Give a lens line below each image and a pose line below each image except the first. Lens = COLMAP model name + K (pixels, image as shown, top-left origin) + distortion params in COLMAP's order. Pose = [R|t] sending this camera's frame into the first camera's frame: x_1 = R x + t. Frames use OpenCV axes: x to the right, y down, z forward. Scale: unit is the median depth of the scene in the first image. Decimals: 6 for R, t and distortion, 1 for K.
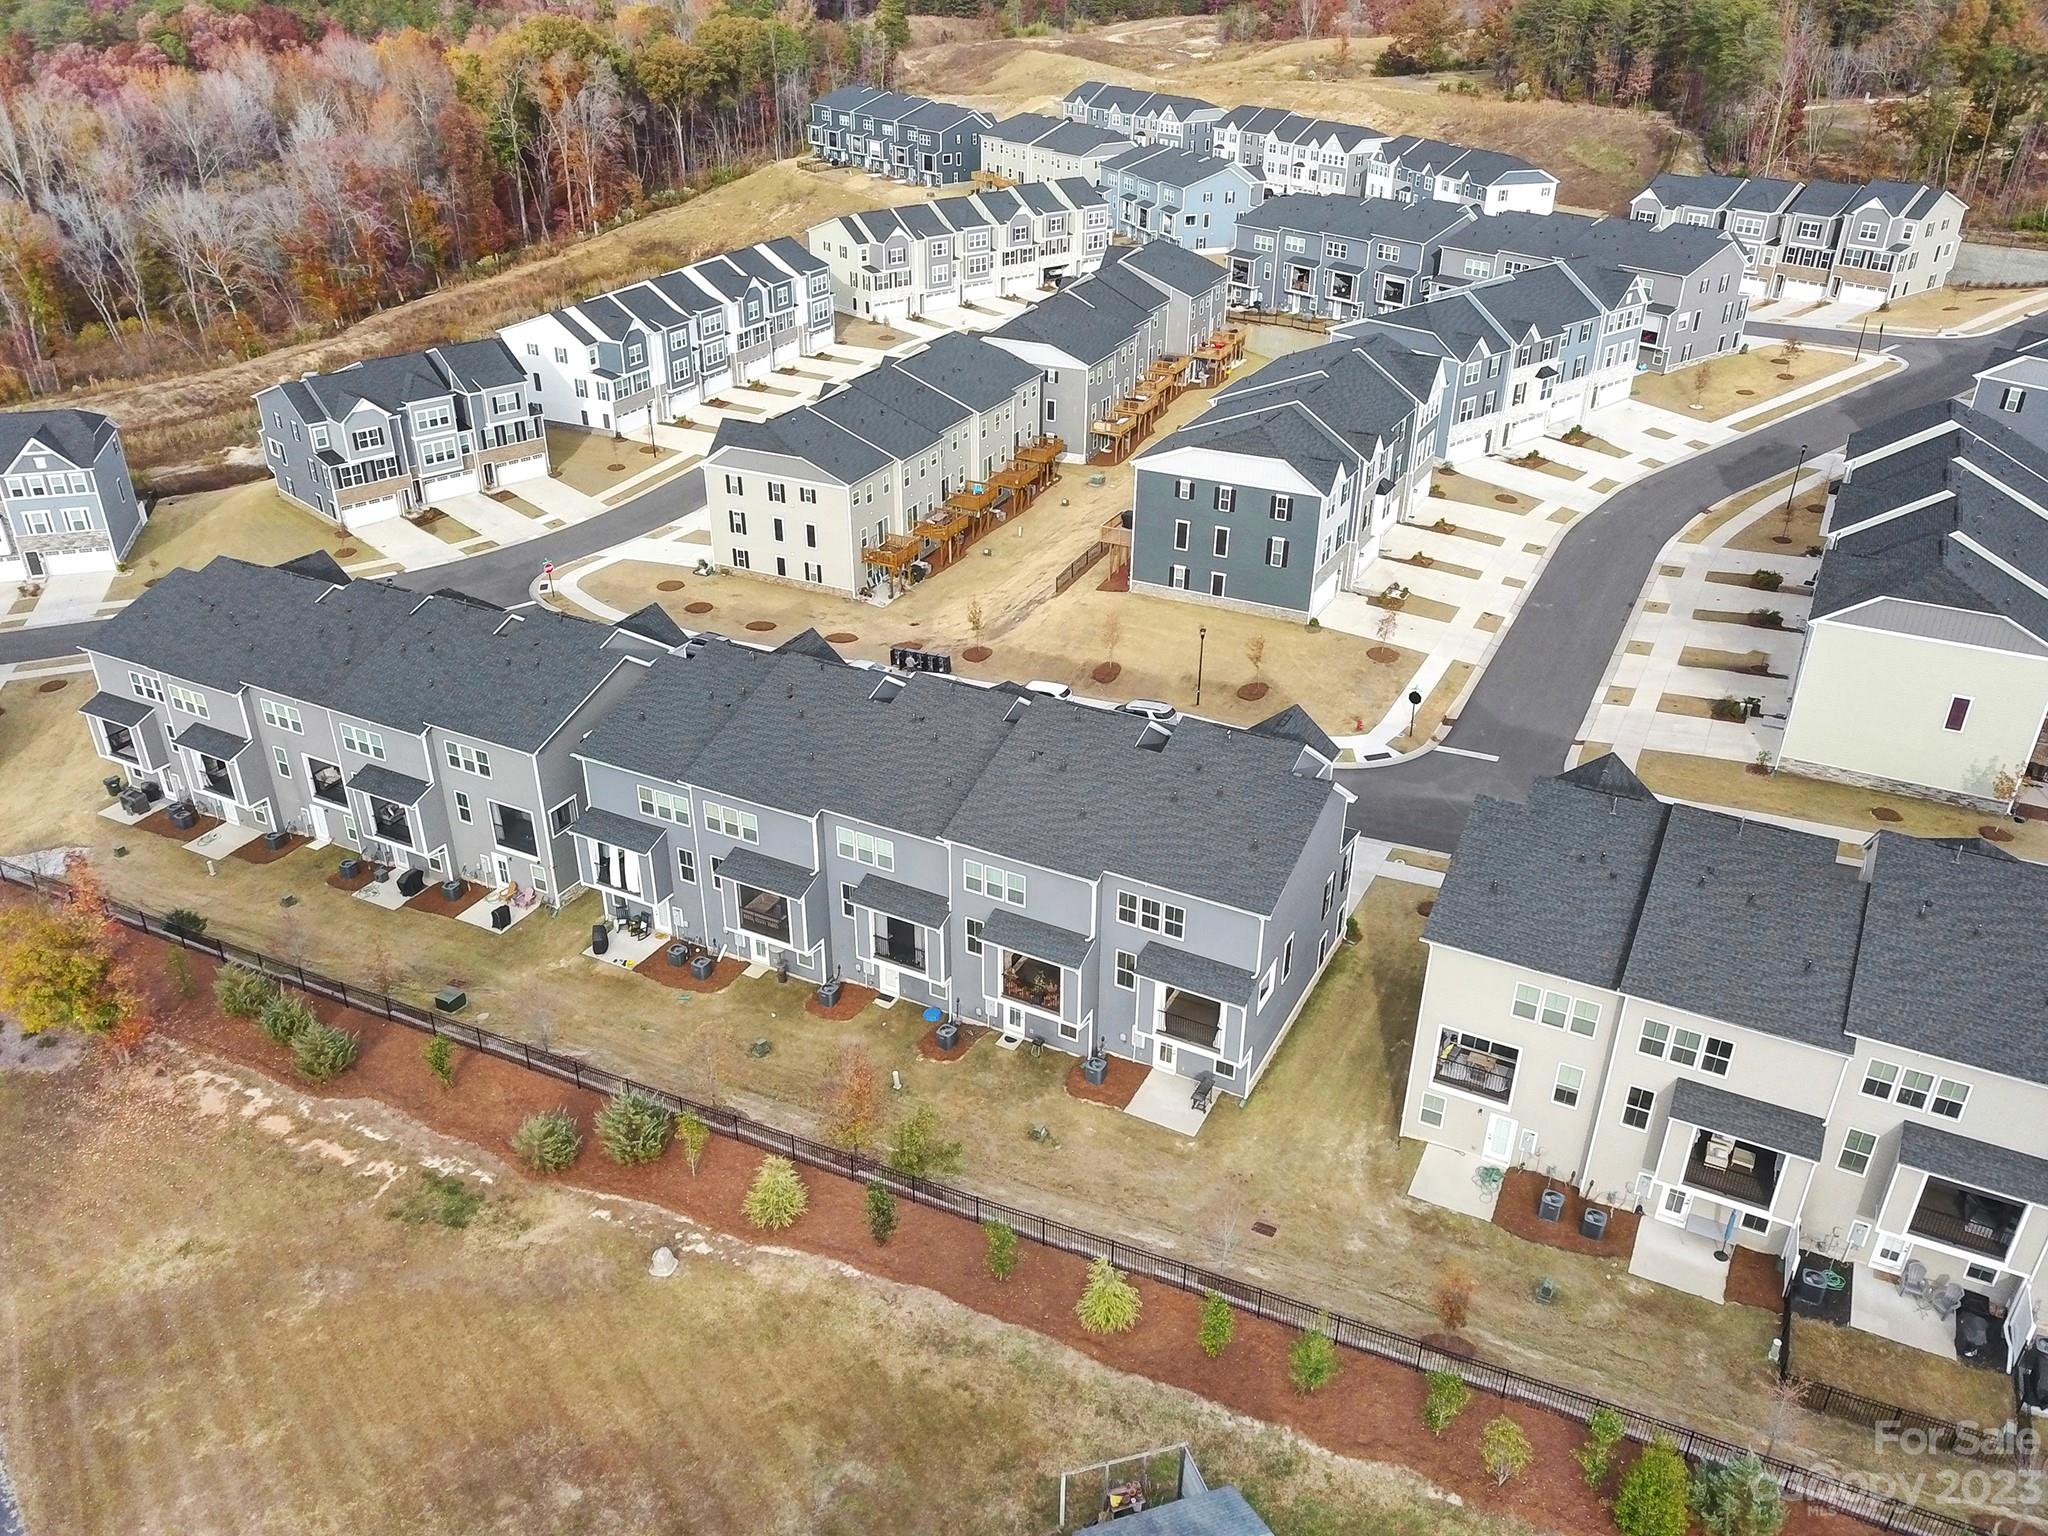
lens RADIAL K [[1587.6, 0, 1008.8], [0, 1587.6, 775.4], [0, 0, 1]] dist [0.011292, -0.009005]
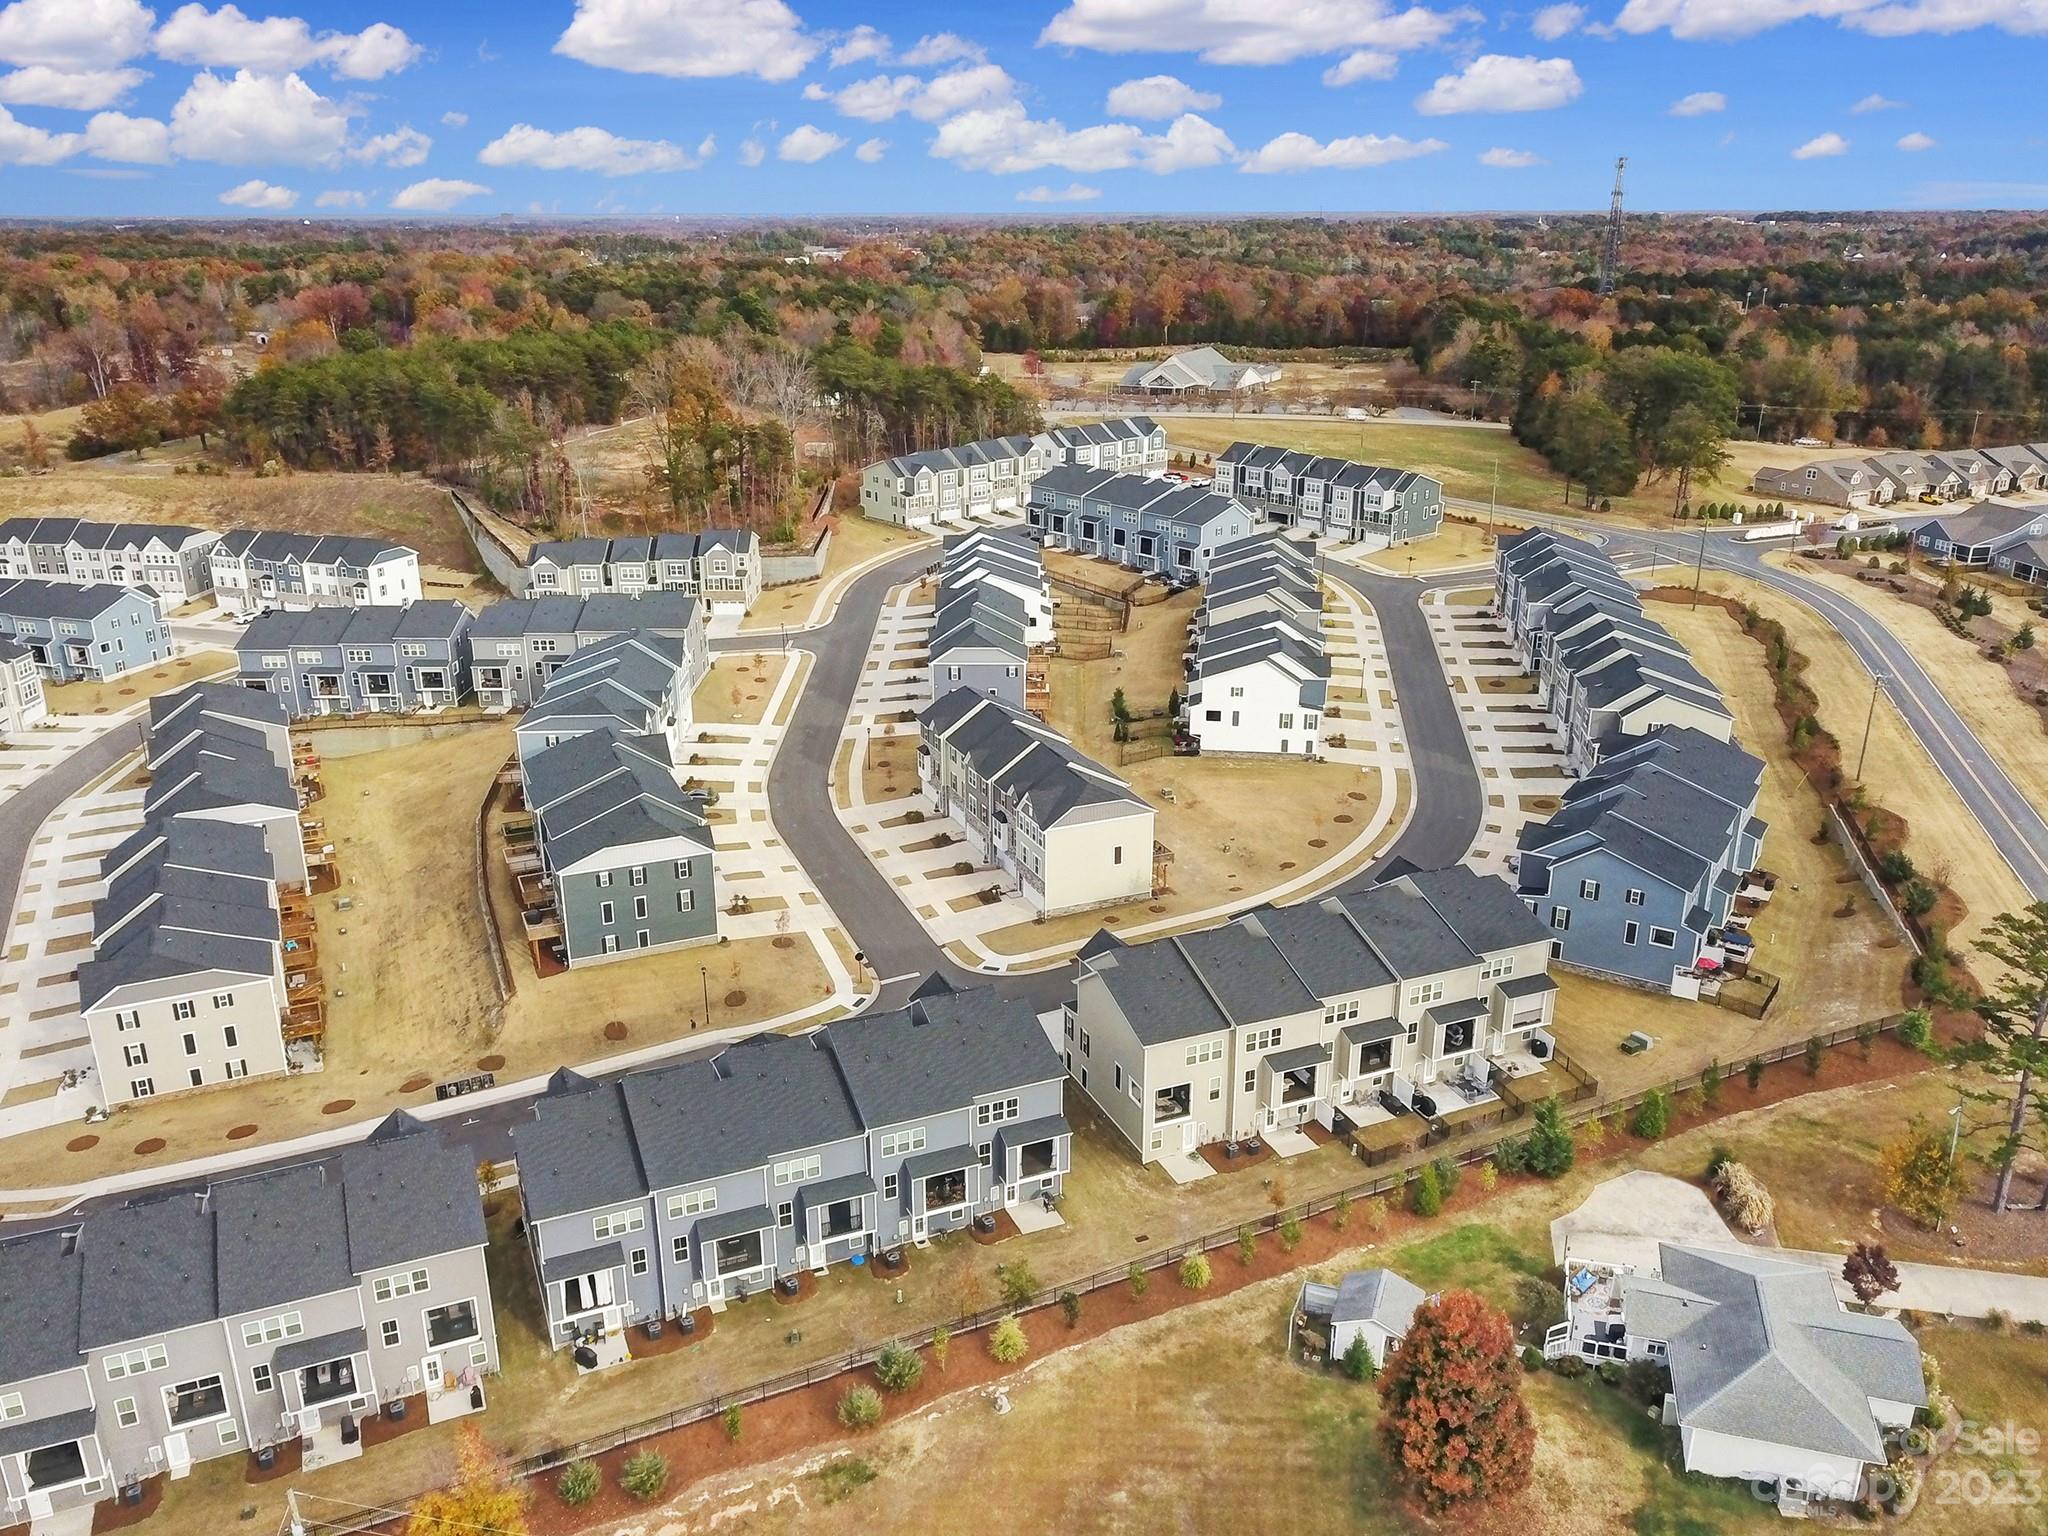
lens RADIAL K [[1587.6, 0, 1008.8], [0, 1587.6, 775.4], [0, 0, 1]] dist [0.011292, -0.009005]
pose [[0.631775, -0.269198, 0.726906, -0.775528], [0.377178, 0.926018, 0.015119, -0.197299], [-0.677198, 0.264621, 0.686571, -0.183116]]
